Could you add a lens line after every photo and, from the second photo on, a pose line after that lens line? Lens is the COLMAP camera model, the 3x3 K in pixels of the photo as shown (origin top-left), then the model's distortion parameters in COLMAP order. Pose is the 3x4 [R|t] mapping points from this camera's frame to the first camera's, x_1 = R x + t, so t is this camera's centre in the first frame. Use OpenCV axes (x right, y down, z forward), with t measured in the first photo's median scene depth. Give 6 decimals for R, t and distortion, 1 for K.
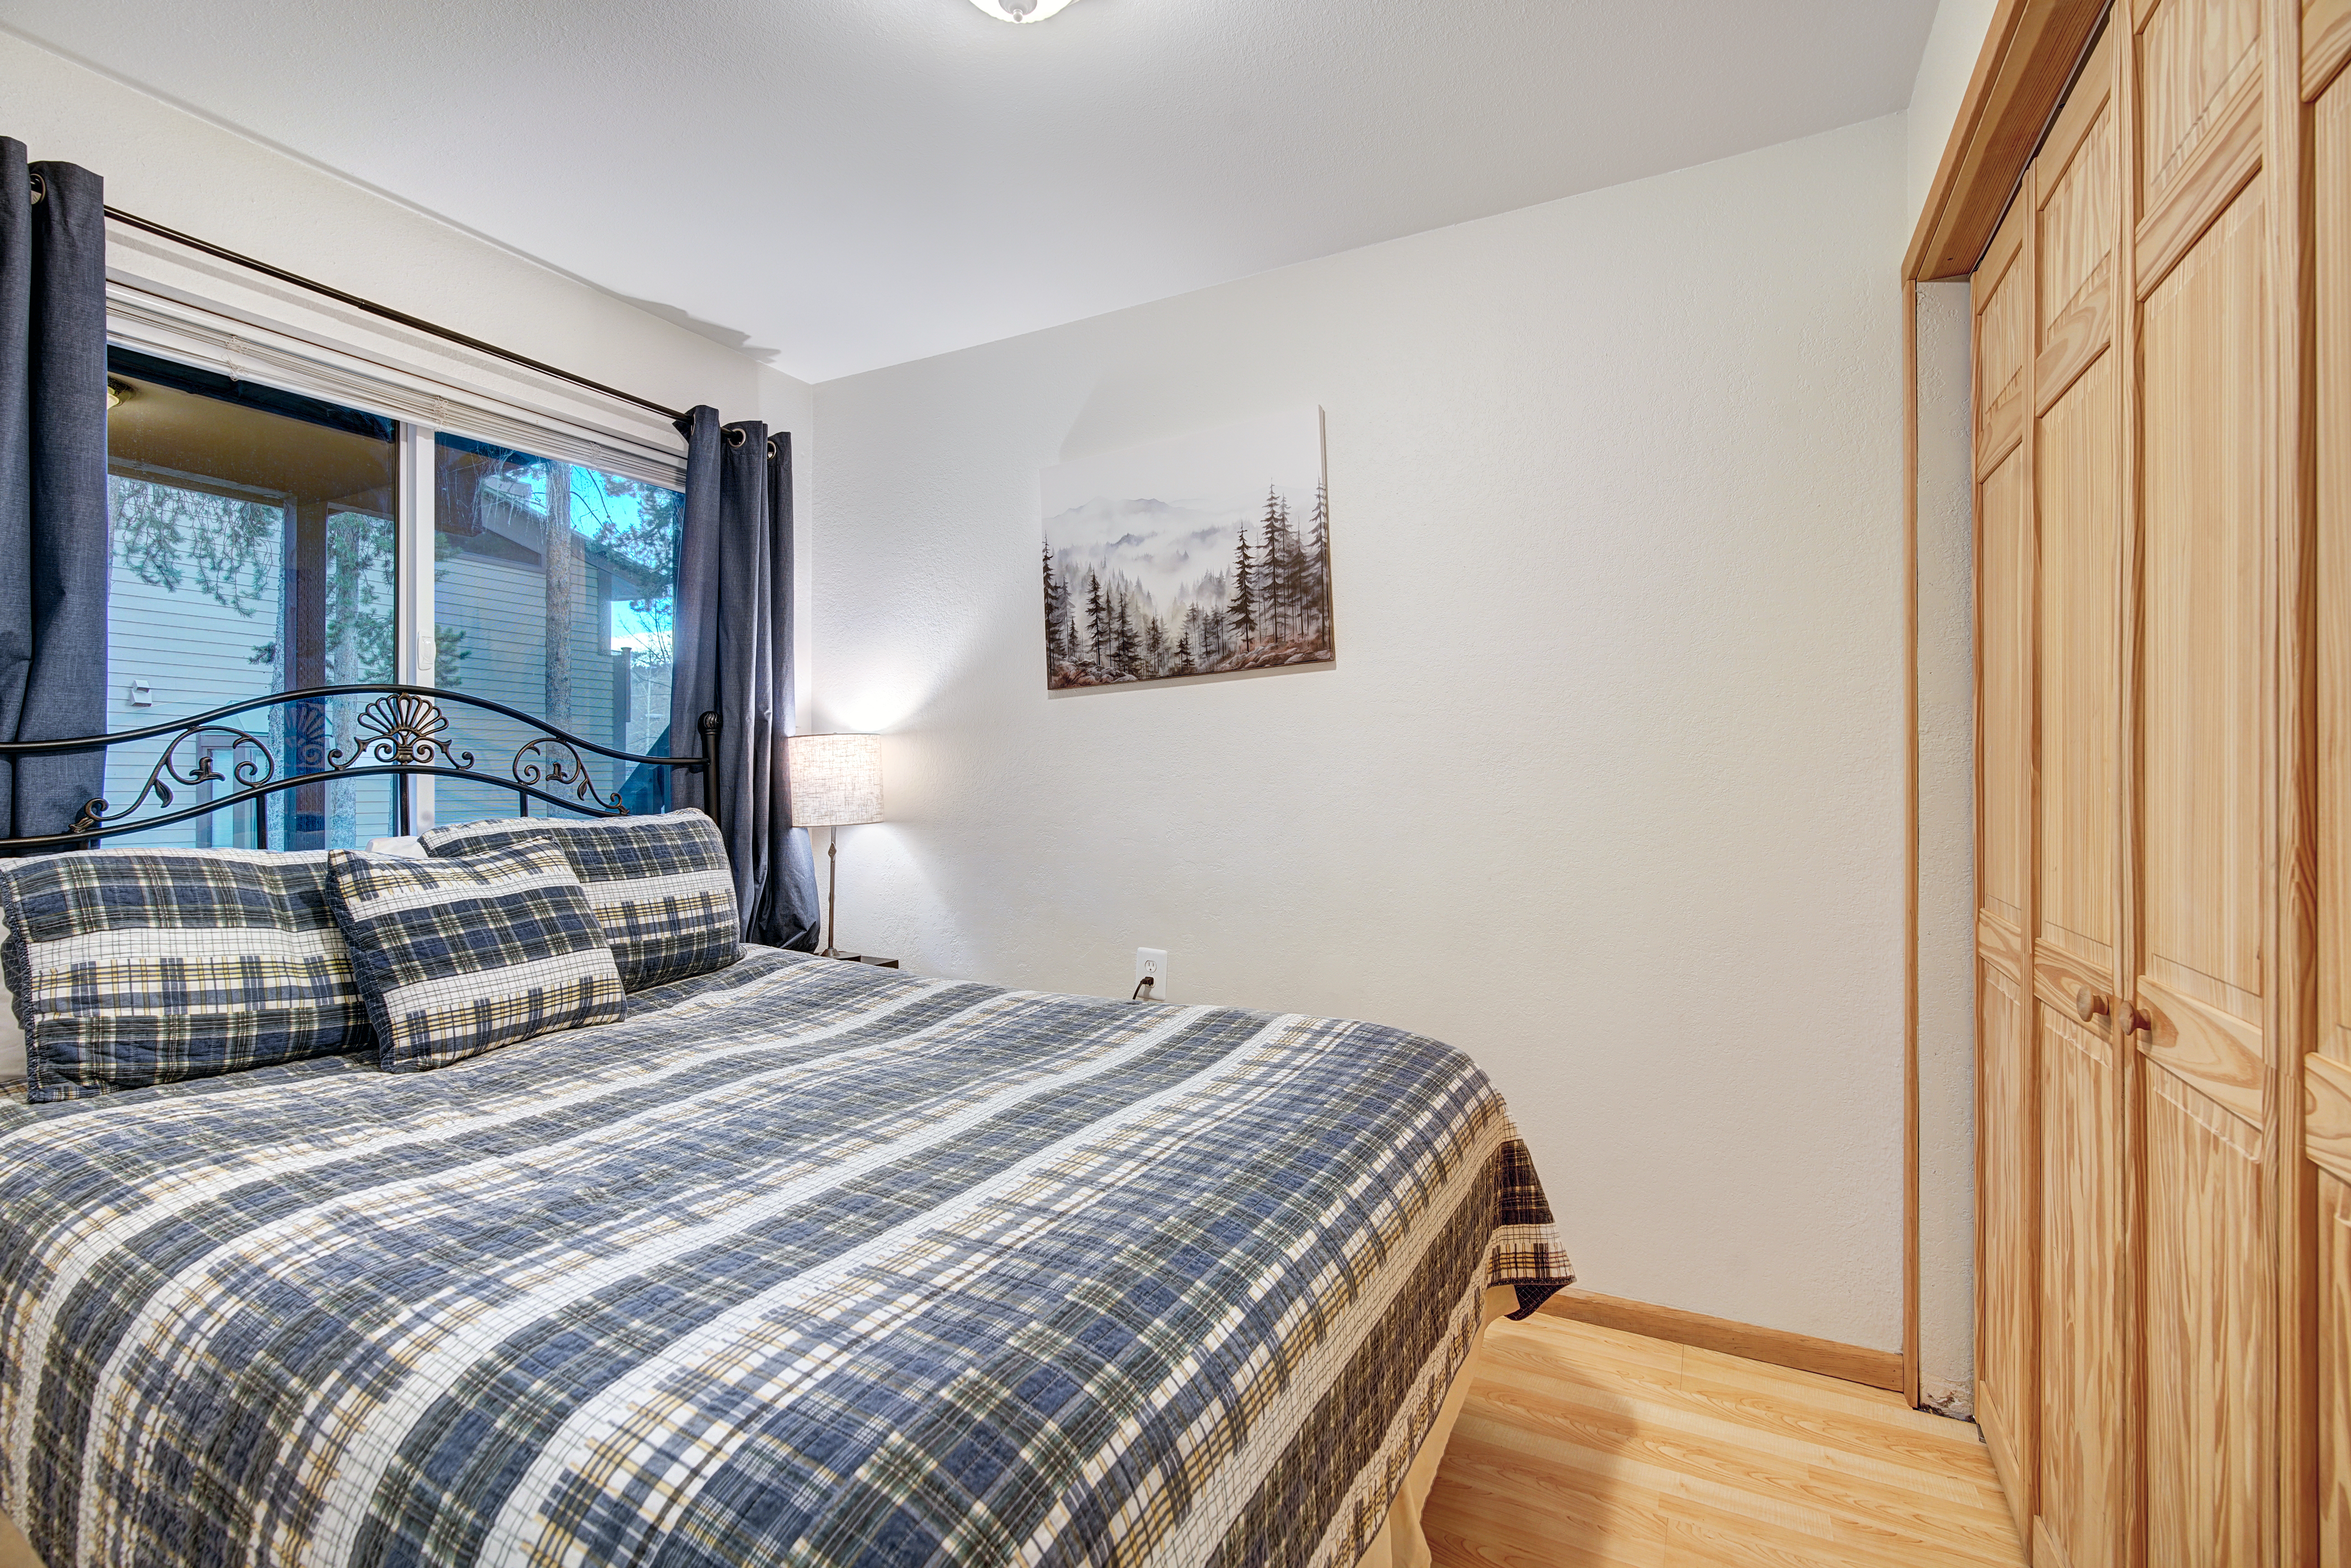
lens RADIAL K [[1059.2, 0, 1168.5], [0, 1059.2, 779.1], [0, 0, 1]] dist [0.004419, -0.000133]
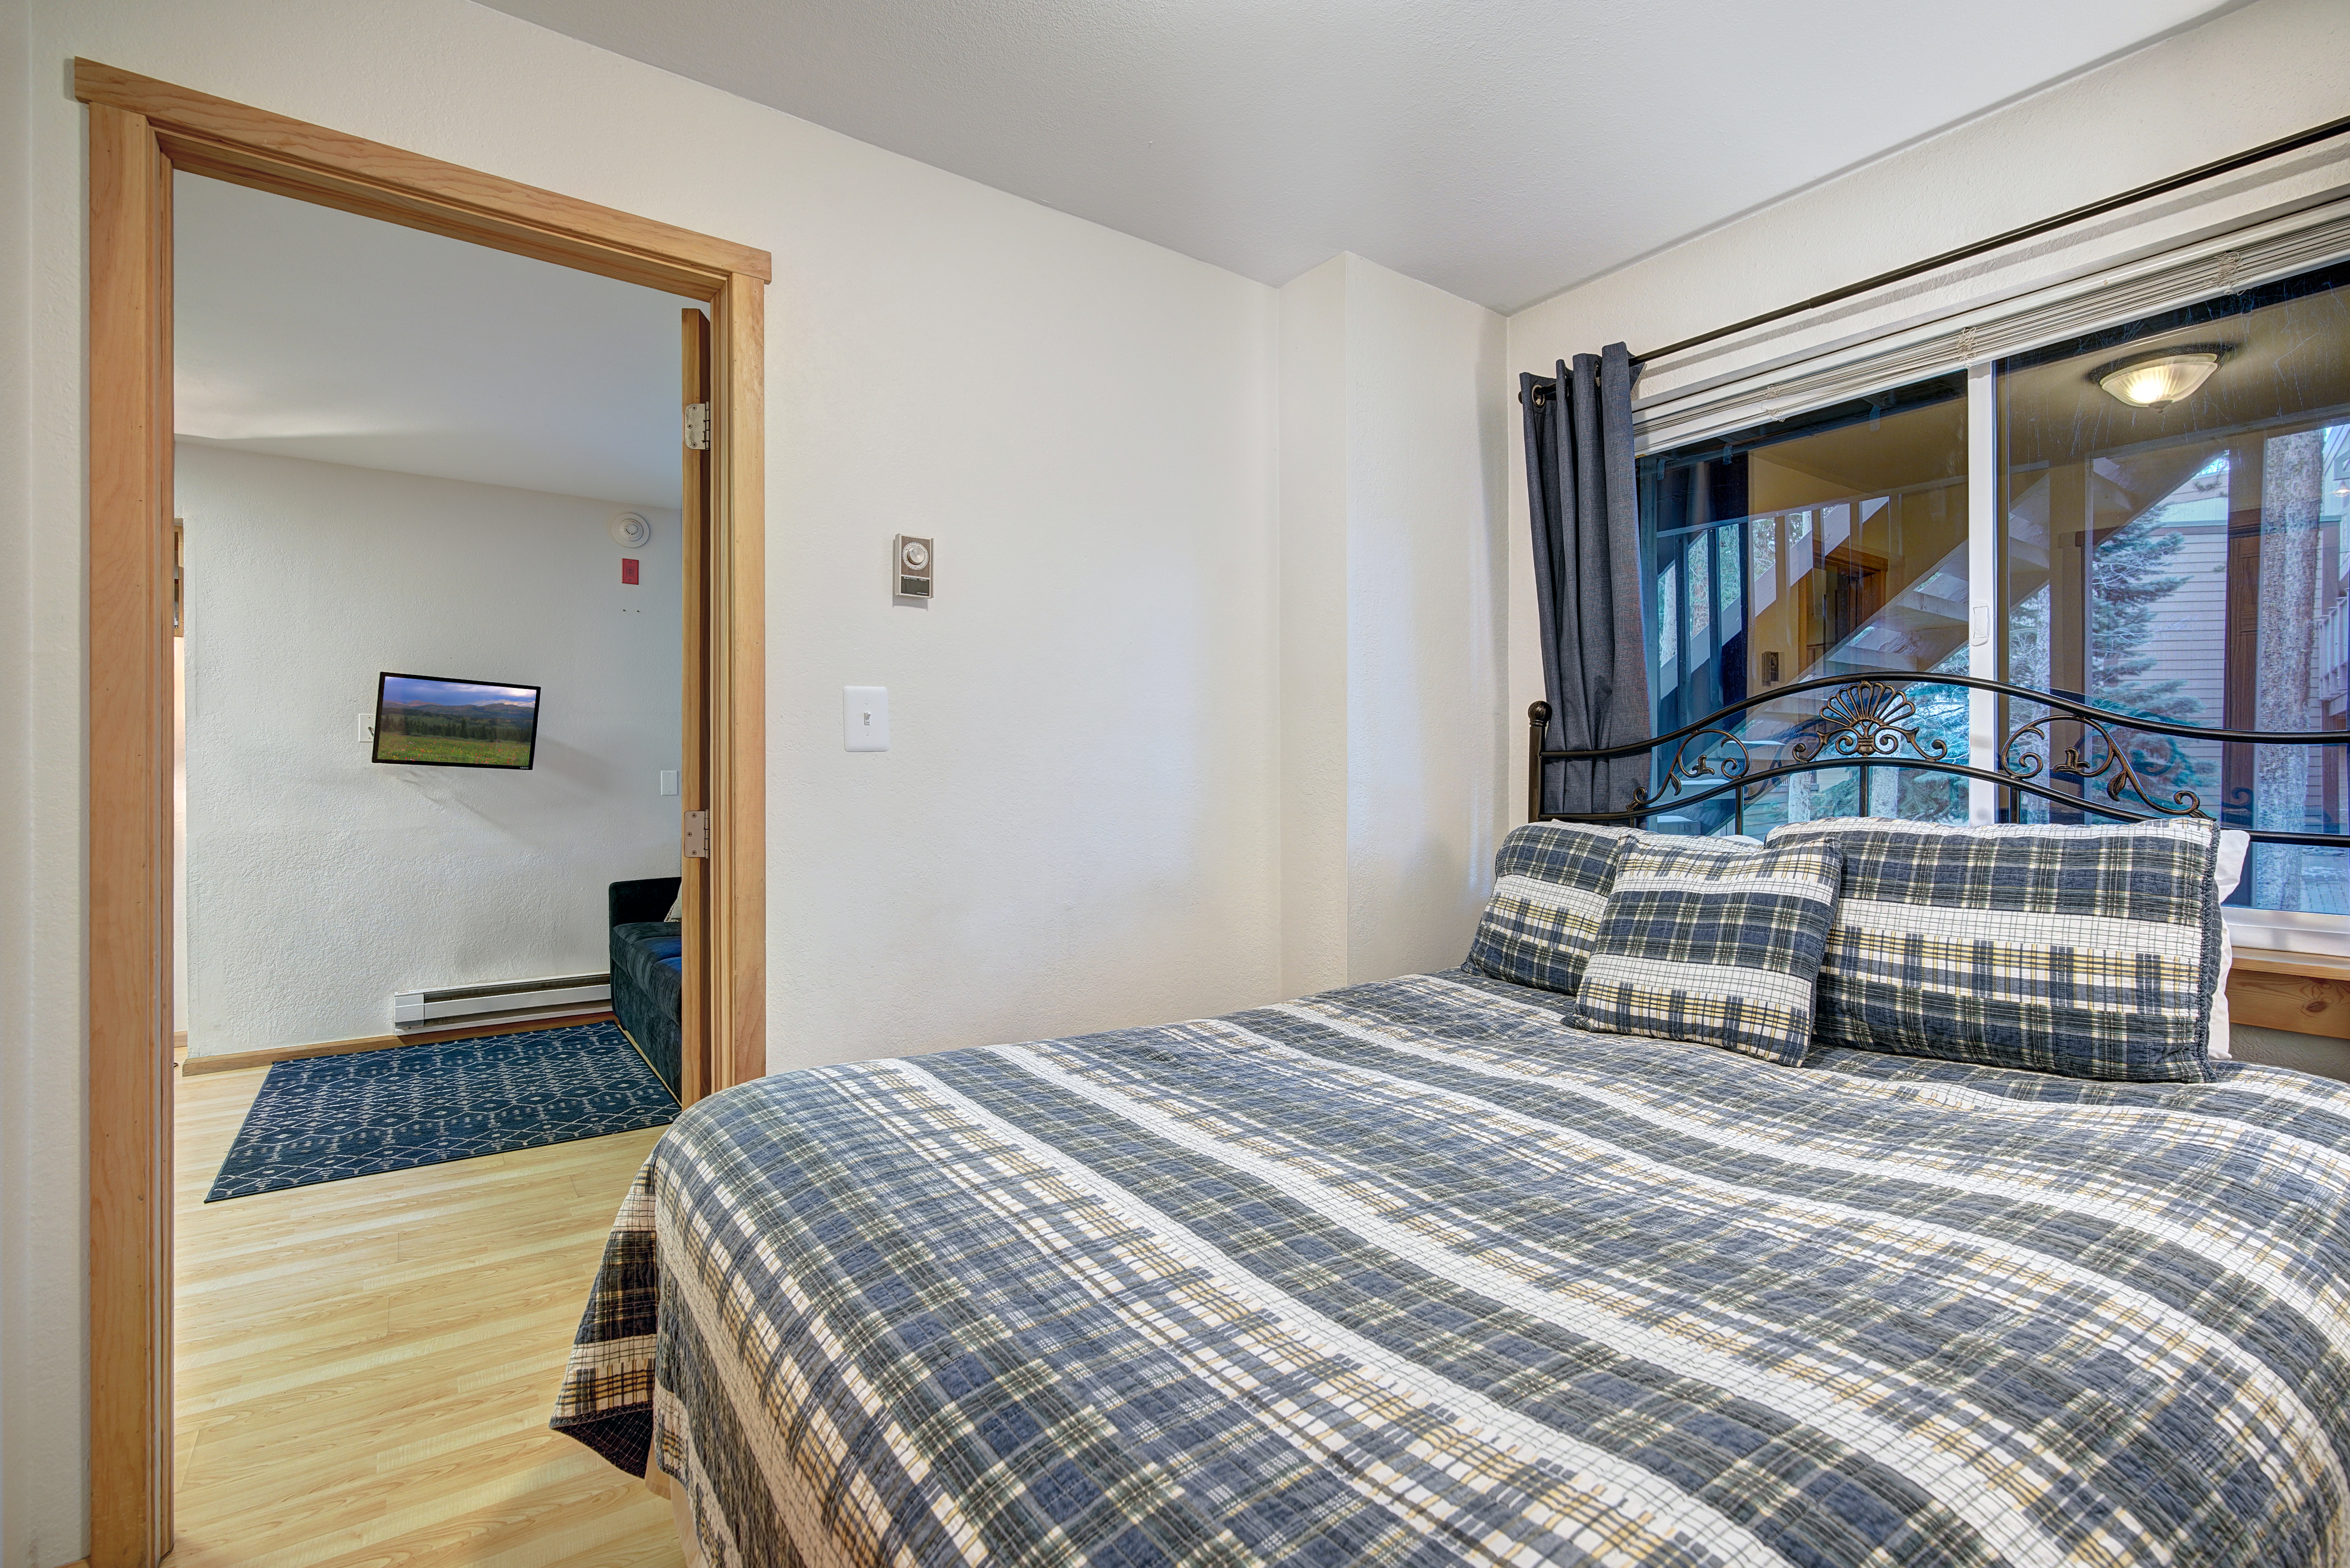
lens RADIAL K [[1058.9, 0, 1168.1], [0, 1058.9, 791.7], [0, 0, 1]] dist [0.004419, -0.000133]
pose [[-0.453804, 0.017978, -0.890920, 0.449271], [0.013783, 0.999818, 0.013155, -0.003900], [0.890995, -0.006310, -0.453969, 0.959893]]
